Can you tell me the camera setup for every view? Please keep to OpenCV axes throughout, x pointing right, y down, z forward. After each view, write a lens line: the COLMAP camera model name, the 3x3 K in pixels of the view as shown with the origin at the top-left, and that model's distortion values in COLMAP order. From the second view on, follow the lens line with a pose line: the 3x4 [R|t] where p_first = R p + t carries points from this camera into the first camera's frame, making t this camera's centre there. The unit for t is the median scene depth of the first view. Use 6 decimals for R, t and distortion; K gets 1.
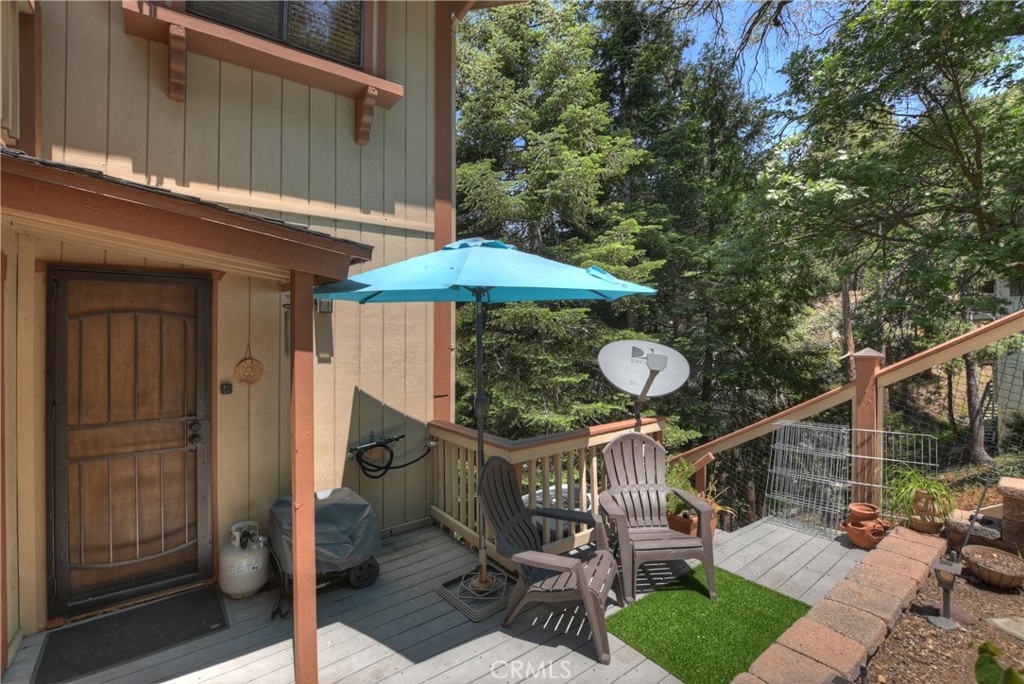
lens RADIAL K [[463.8, 0, 505.9], [0, 463.8, 339.4], [0, 0, 1]] dist [-0.030973, 0.003510]
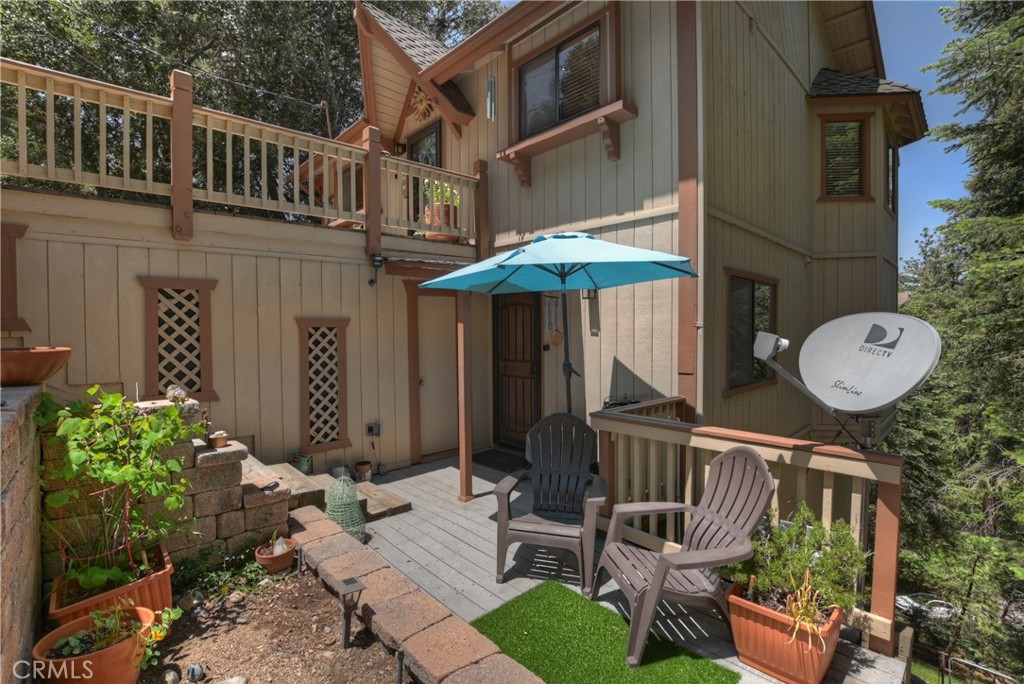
lens RADIAL K [[463.8, 0, 514.2], [0, 463.8, 339.0], [0, 0, 1]] dist [-0.030973, 0.003510]
pose [[0.117166, 0.027039, -0.992744, 0.861814], [-0.001183, 0.999632, 0.027087, 0.021757], [0.993112, -0.001999, 0.117155, 0.557355]]
